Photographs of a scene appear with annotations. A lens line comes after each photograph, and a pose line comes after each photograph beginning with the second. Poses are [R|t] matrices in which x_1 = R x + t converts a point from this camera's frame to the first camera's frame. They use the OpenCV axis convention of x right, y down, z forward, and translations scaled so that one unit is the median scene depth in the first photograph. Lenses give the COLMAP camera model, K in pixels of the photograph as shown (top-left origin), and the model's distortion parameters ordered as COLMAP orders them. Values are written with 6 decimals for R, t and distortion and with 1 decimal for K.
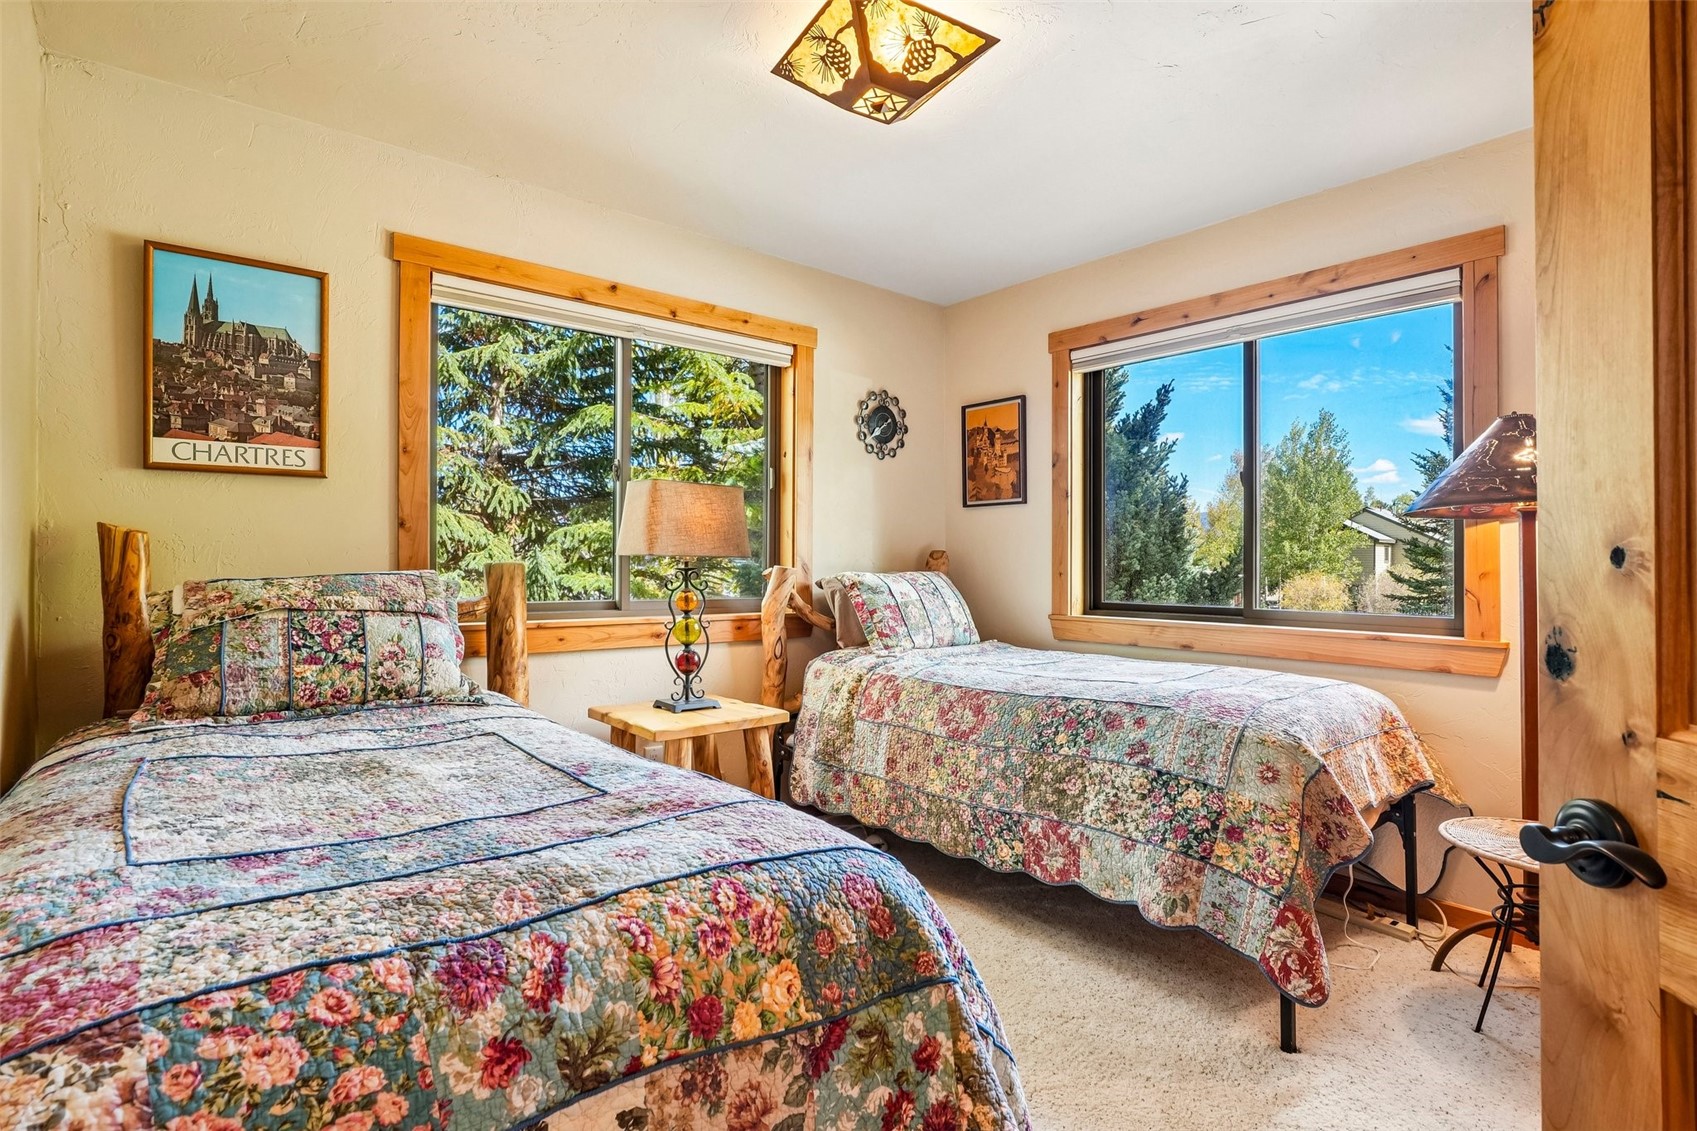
lens RADIAL K [[838.0, 0, 849.2], [0, 838.0, 570.0], [0, 0, 1]] dist [-0.044302, 0.010345]
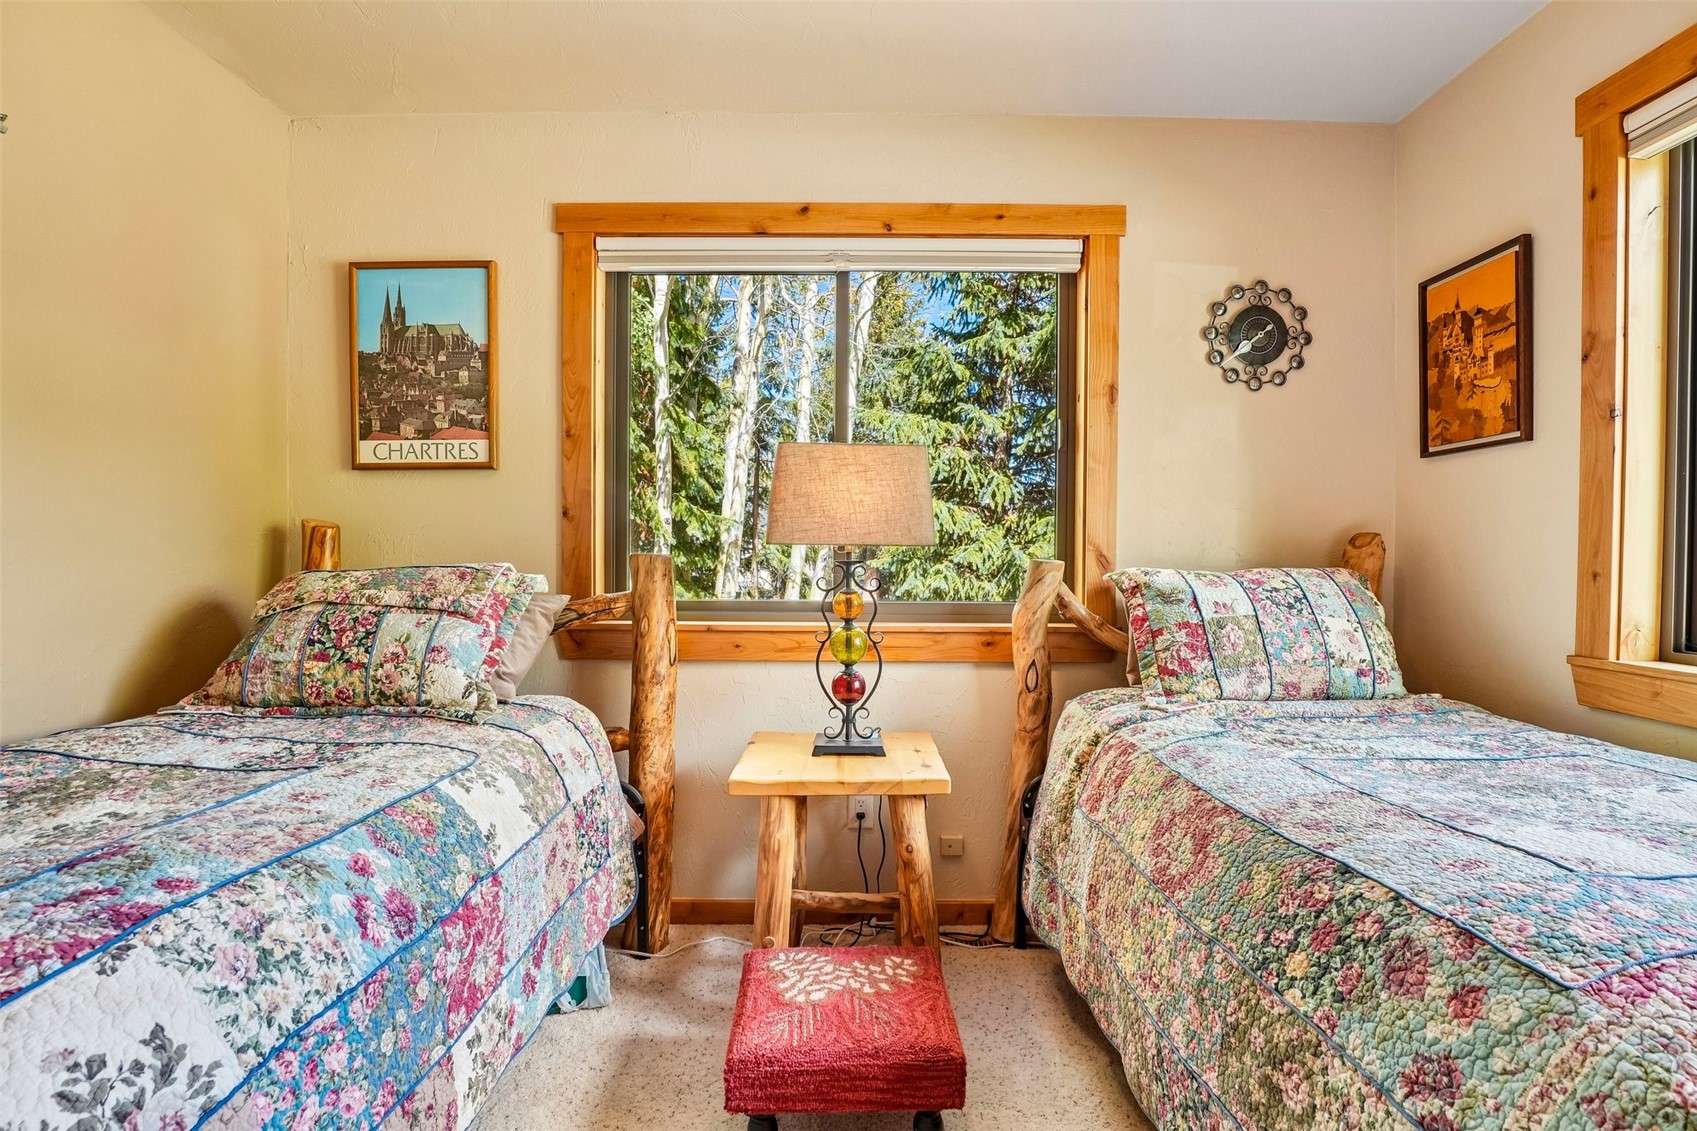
lens RADIAL K [[838.0, 0, 840.8], [0, 838.0, 576.6], [0, 0, 1]] dist [-0.044302, 0.010345]
pose [[0.765196, 0.014818, -0.643627, 0.270043], [-0.003559, 0.999817, 0.018788, -0.002269], [0.643788, -0.012086, 0.765108, 0.418341]]
